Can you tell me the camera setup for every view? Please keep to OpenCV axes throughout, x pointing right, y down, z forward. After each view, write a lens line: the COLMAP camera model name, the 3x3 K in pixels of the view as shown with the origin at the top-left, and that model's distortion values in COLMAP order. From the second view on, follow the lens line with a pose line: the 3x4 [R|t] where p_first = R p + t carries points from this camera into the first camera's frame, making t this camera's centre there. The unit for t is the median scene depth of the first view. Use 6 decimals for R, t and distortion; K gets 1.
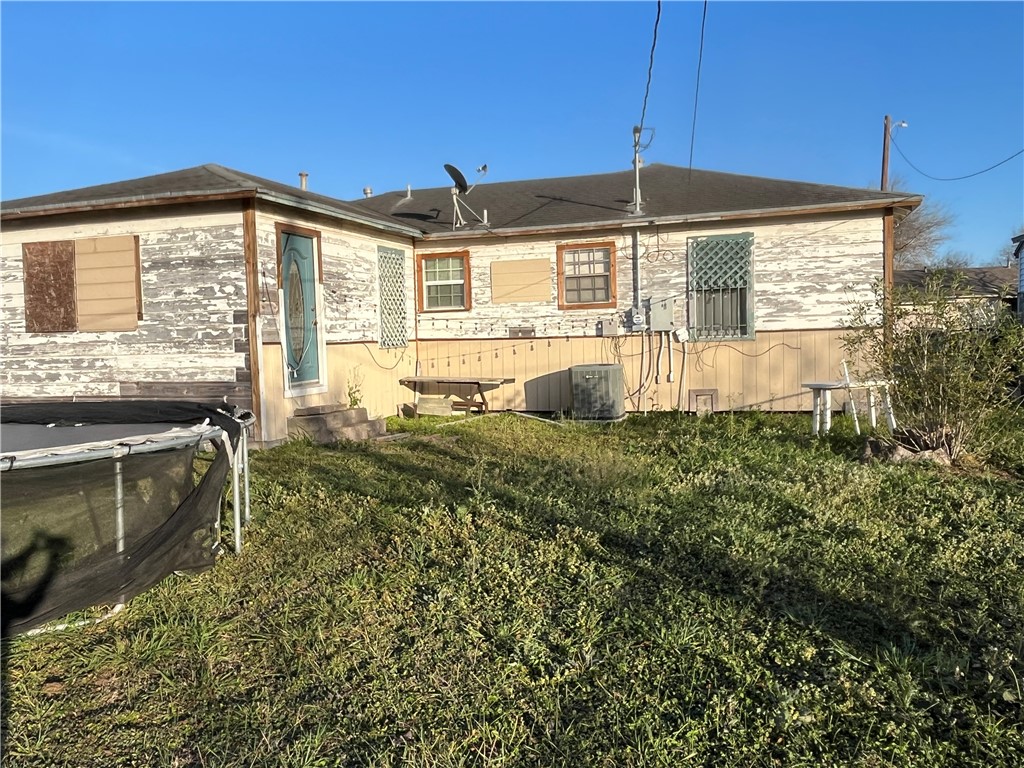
lens RADIAL K [[785.9, 0, 512.0], [0, 785.9, 381.6], [0, 0, 1]] dist [0.003608, 0.001896]
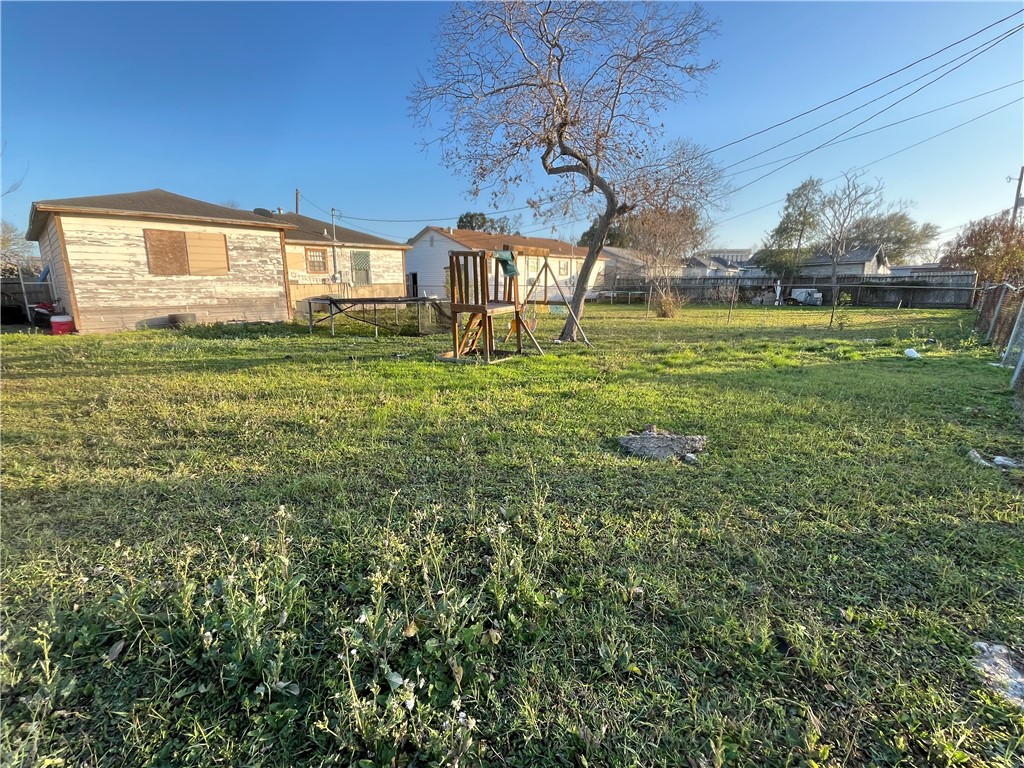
lens RADIAL K [[471.3, 0, 511.2], [0, 471.3, 381.5], [0, 0, 1]] dist [-0.002695, 0.000763]
pose [[0.424430, -0.158016, 0.891566, -1.250536], [0.044645, 0.987109, 0.153696, 0.060268], [-0.904359, -0.025429, 0.426013, -0.331355]]
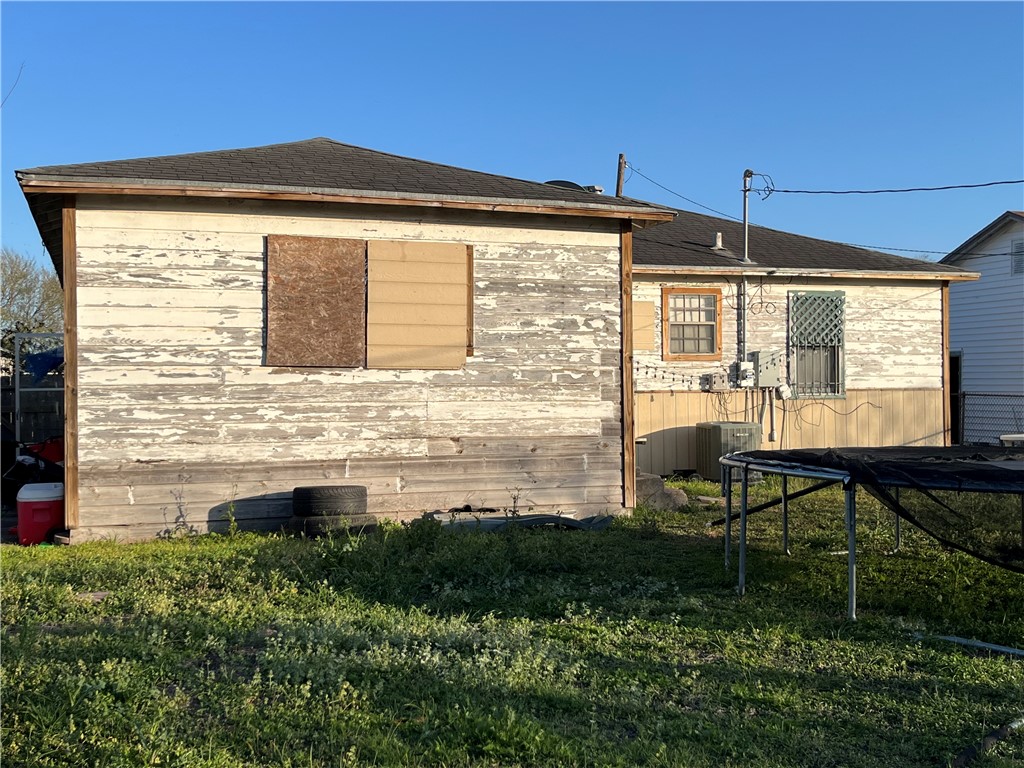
lens RADIAL K [[1178.3, 0, 511.8], [0, 1178.3, 386.8], [0, 0, 1]] dist [0.109381, 0.000000]
pose [[0.789322, 0.024307, 0.613498, -0.997249], [0.018503, 0.997820, -0.063340, 0.021295], [-0.613701, 0.061347, 0.787152, 0.071762]]
